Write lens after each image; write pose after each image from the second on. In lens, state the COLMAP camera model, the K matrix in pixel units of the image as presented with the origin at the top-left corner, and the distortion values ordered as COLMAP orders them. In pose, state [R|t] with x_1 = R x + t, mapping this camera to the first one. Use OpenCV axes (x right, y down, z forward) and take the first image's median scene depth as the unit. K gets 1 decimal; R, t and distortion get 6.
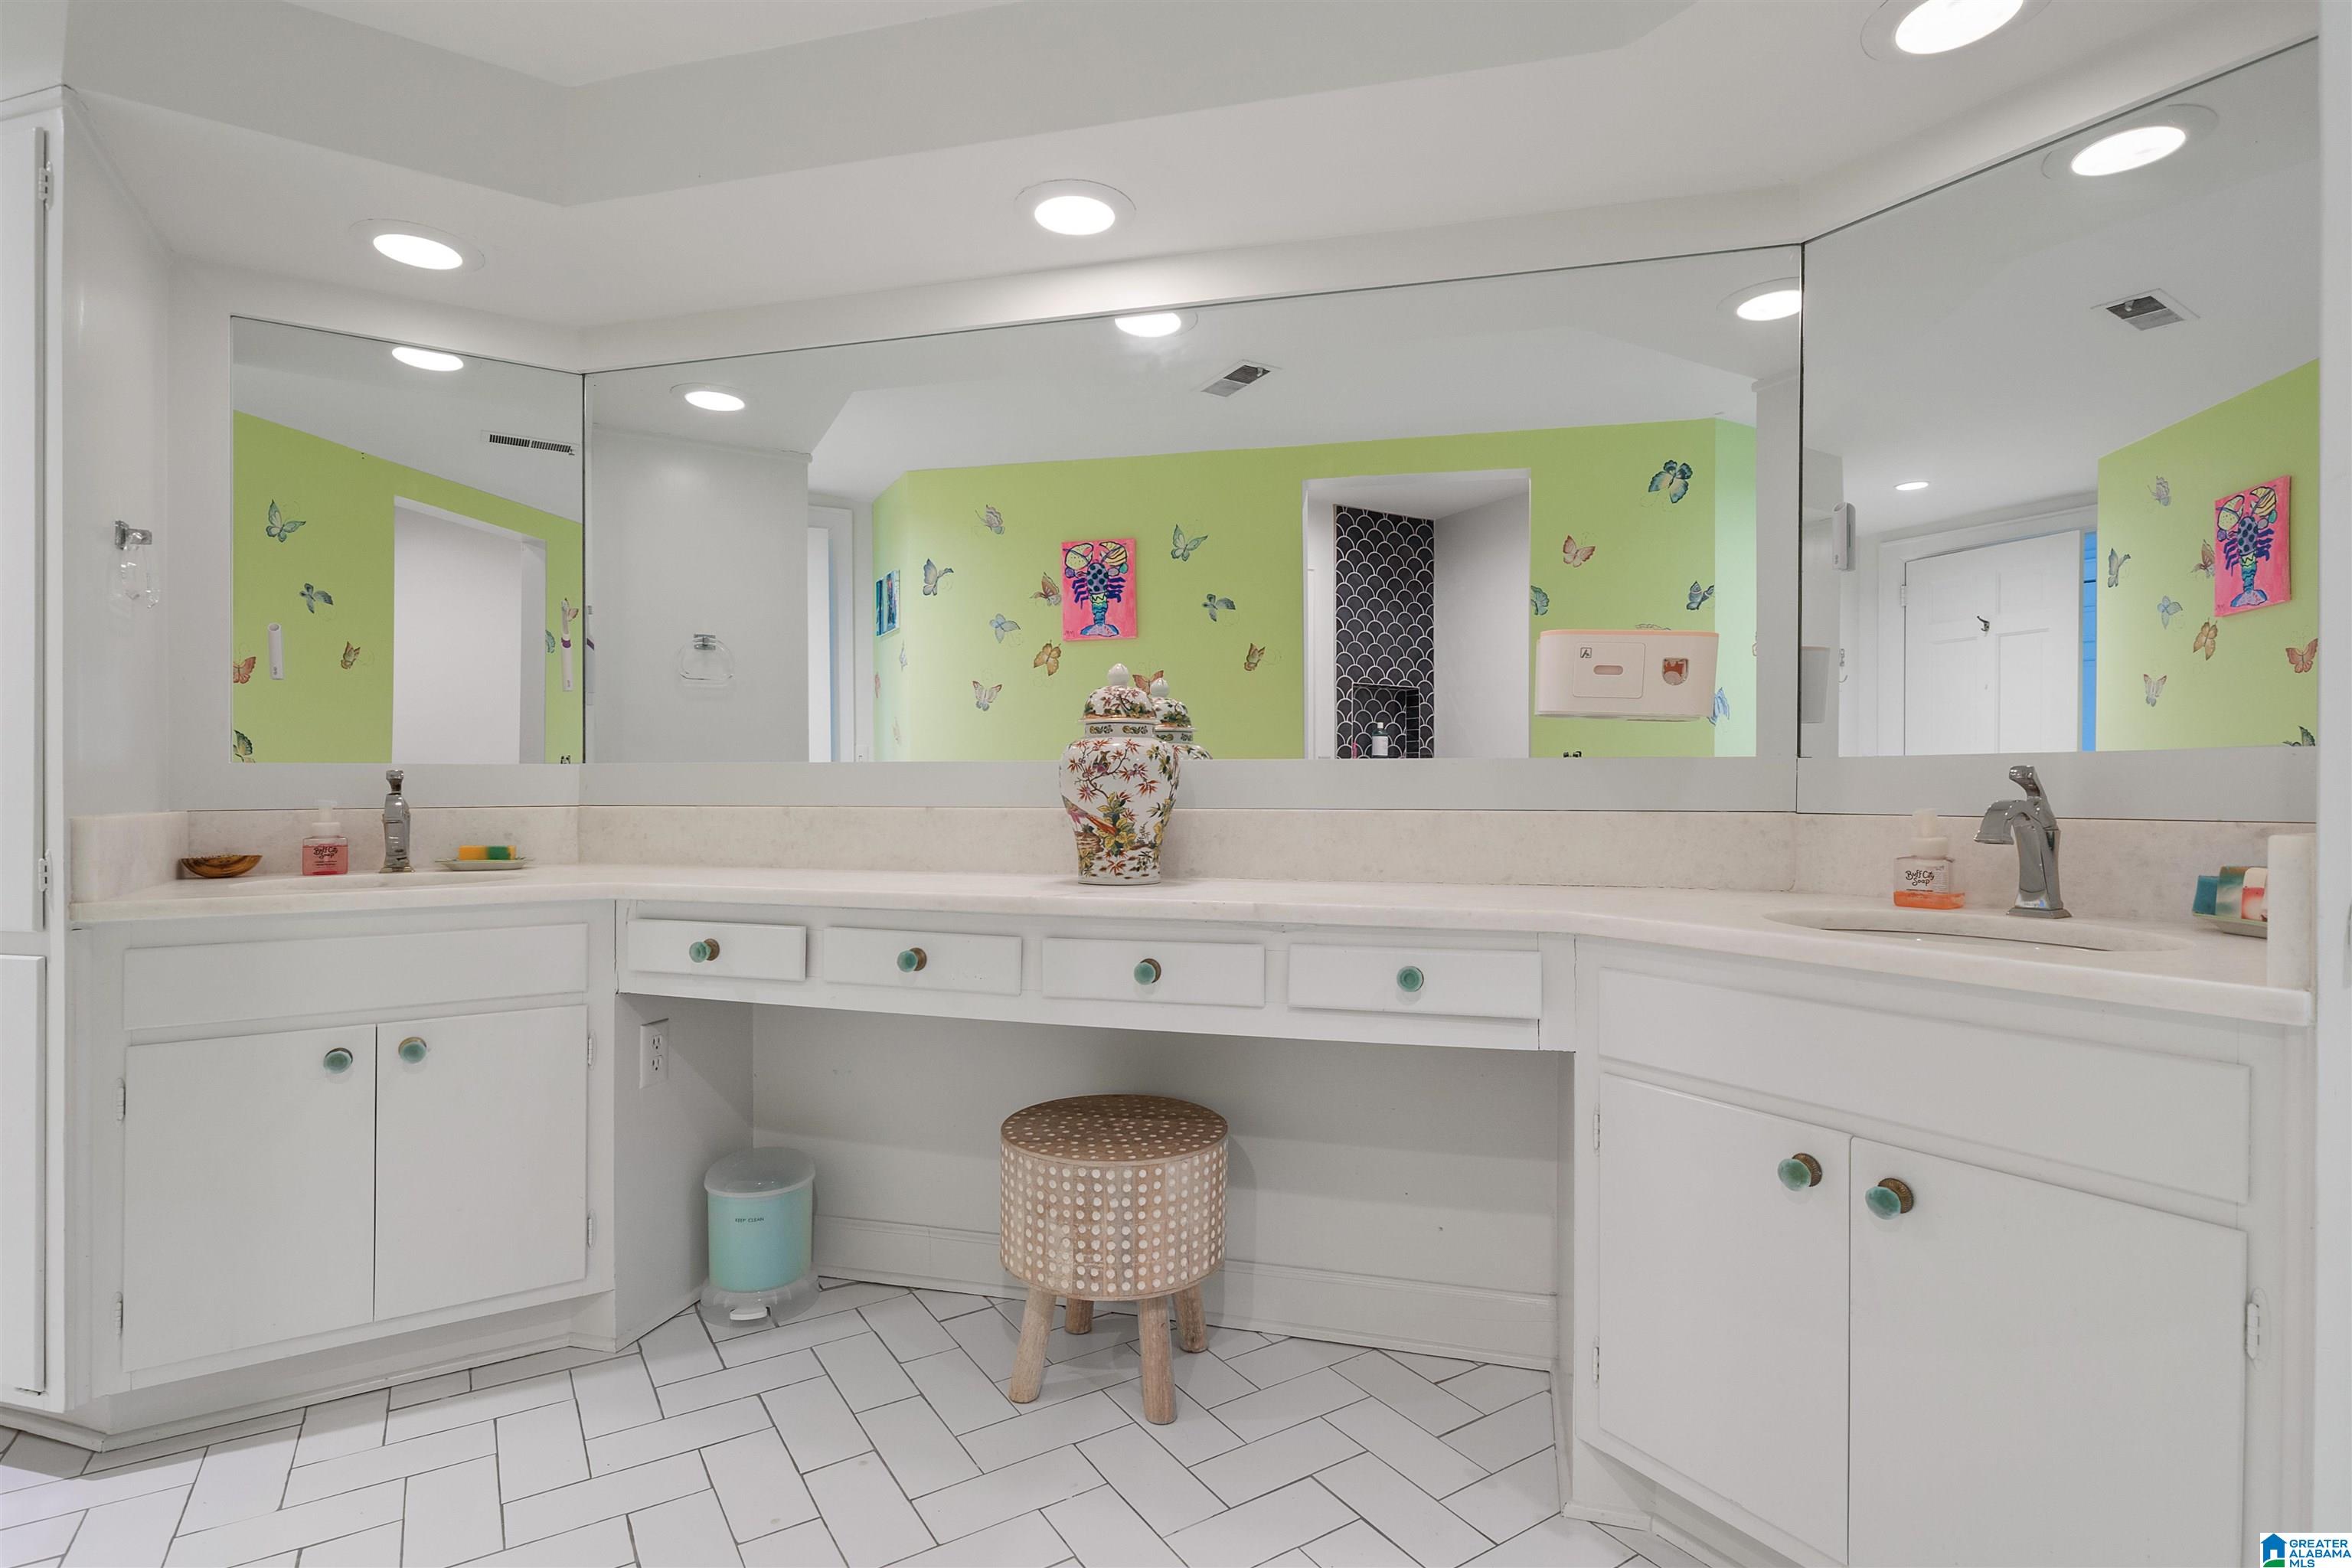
lens RADIAL K [[1136.6, 0, 1176.0], [0, 1136.6, 784.0], [0, 0, 1]] dist [-0.004414, 0.000146]
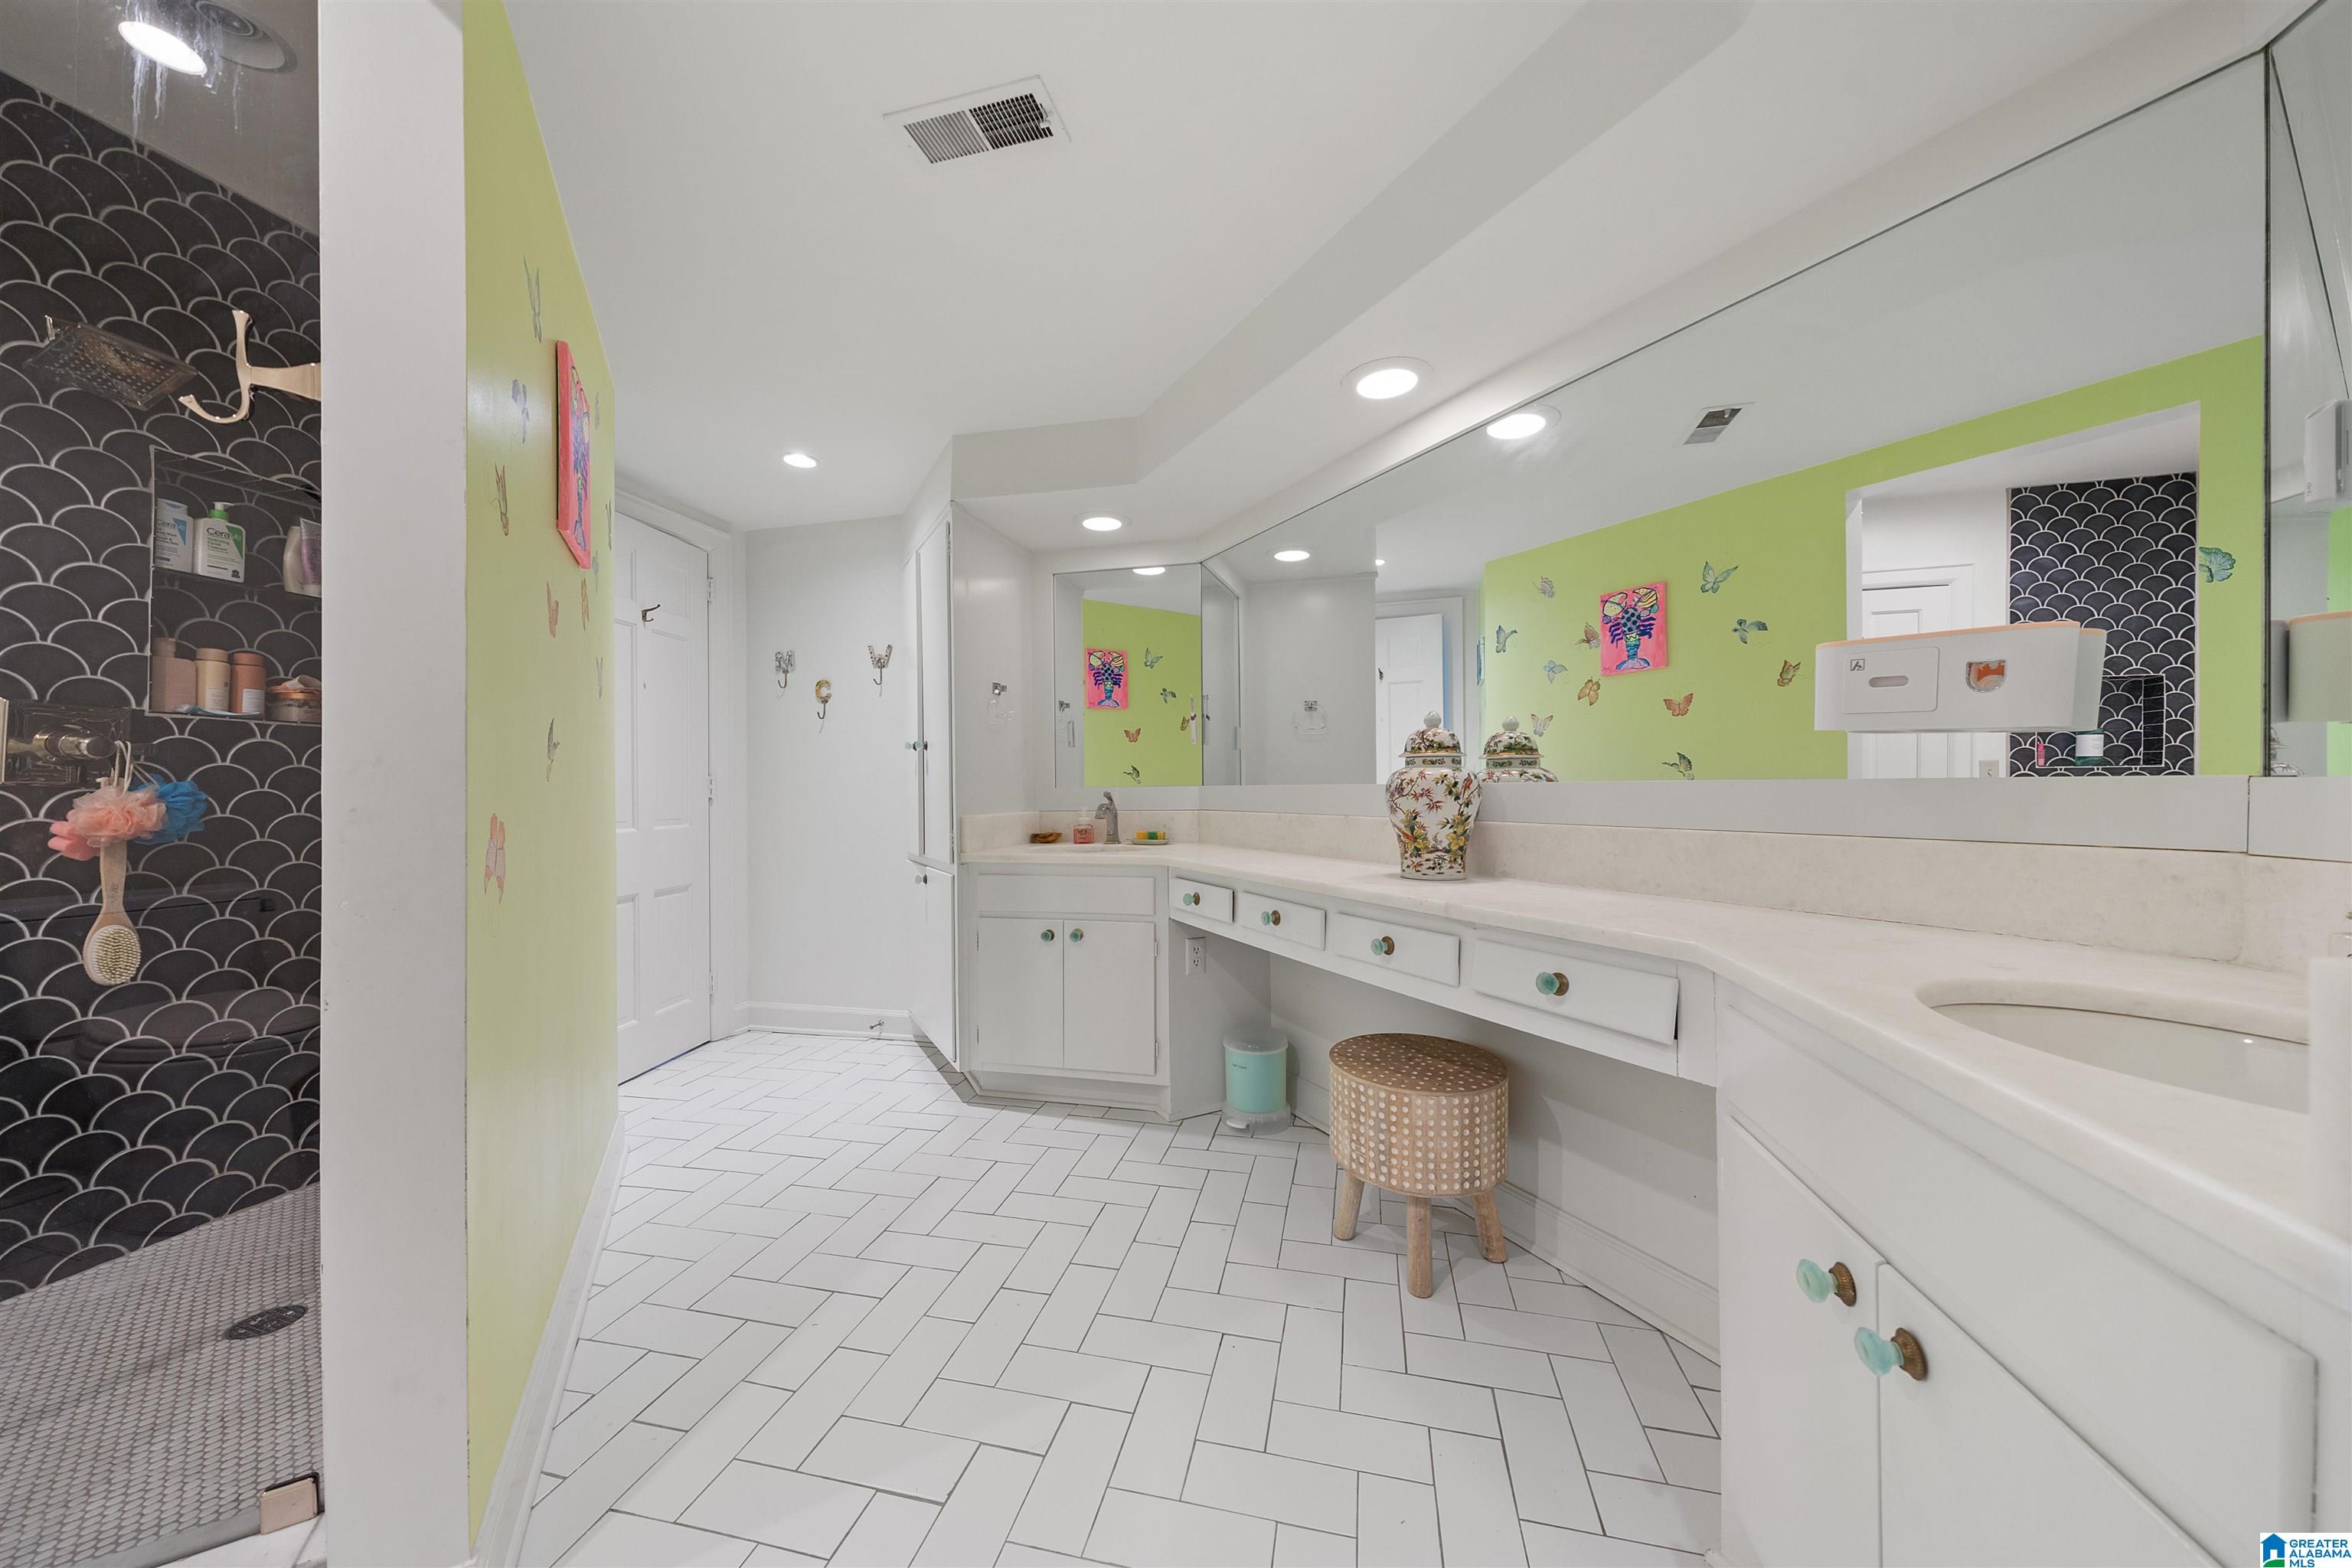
lens RADIAL K [[792.7, 0, 1177.1], [0, 792.7, 789.3], [0, 0, 1]] dist [0.014059, -0.000049]
pose [[0.698122, -0.004016, -0.715967, 0.414386], [0.008273, 0.999963, 0.002458, -0.020667], [0.715931, -0.007639, 0.698129, 0.152035]]
